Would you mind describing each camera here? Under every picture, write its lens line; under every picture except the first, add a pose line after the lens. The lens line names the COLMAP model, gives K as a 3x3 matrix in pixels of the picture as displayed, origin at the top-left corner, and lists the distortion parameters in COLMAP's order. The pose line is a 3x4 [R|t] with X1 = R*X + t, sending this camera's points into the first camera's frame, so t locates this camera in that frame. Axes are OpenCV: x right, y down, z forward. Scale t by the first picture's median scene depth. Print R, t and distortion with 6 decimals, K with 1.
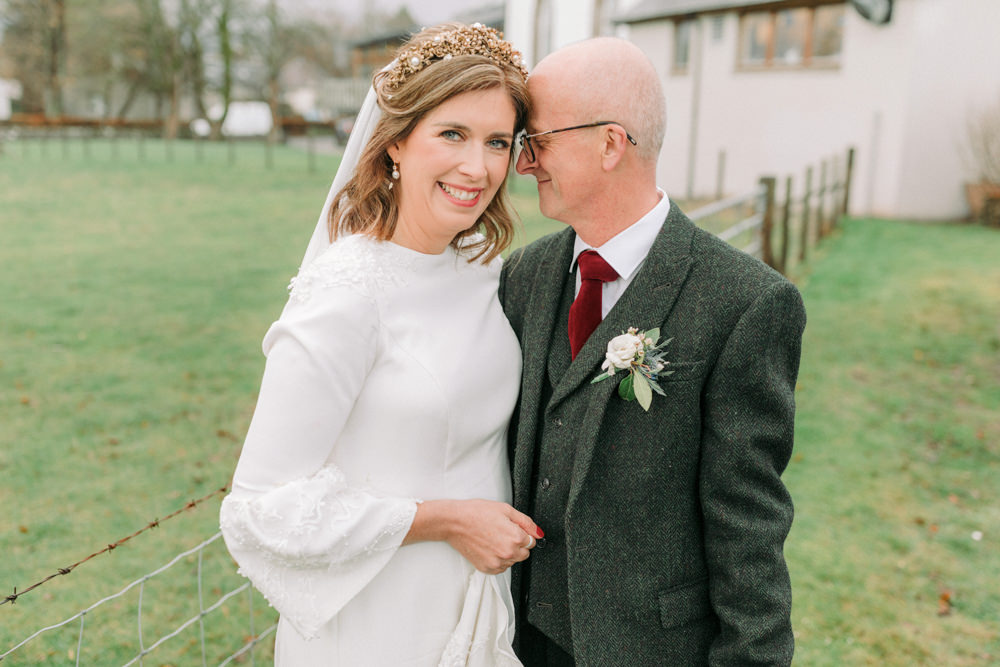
lens RADIAL K [[968.4, 0, 499.9], [0, 968.4, 334.0], [0, 0, 1]] dist [0.002013, -0.008803]
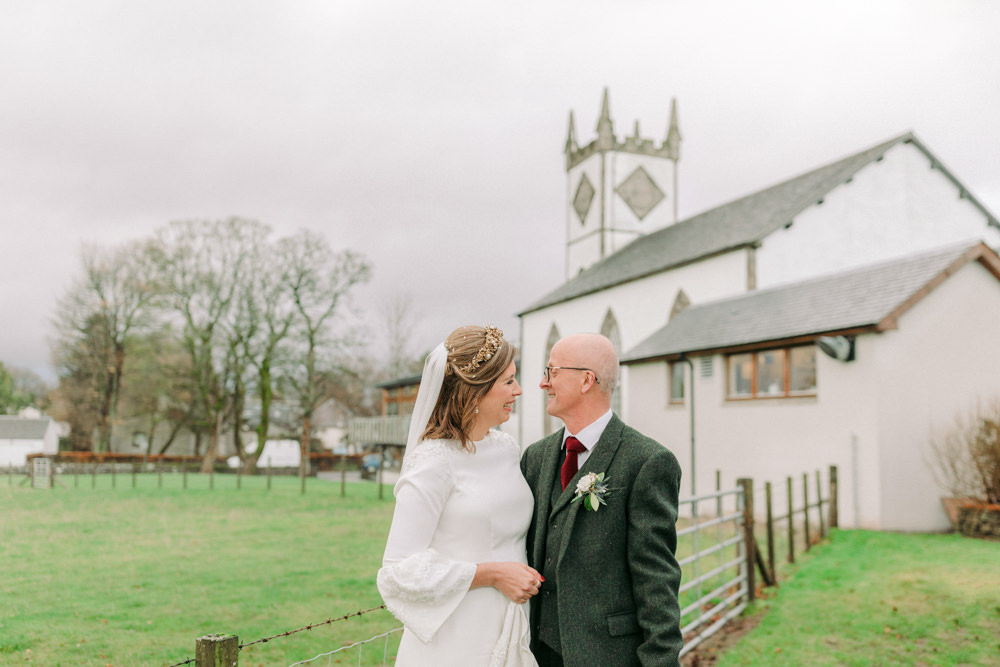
lens RADIAL K [[968.4, 0, 499.9], [0, 968.4, 334.0], [0, 0, 1]] dist [0.002013, -0.008803]
pose [[0.999855, -0.008795, -0.014587, -0.002019], [0.003279, 0.939736, -0.341885, 0.068867], [0.016715, 0.341788, 0.939628, -0.161703]]
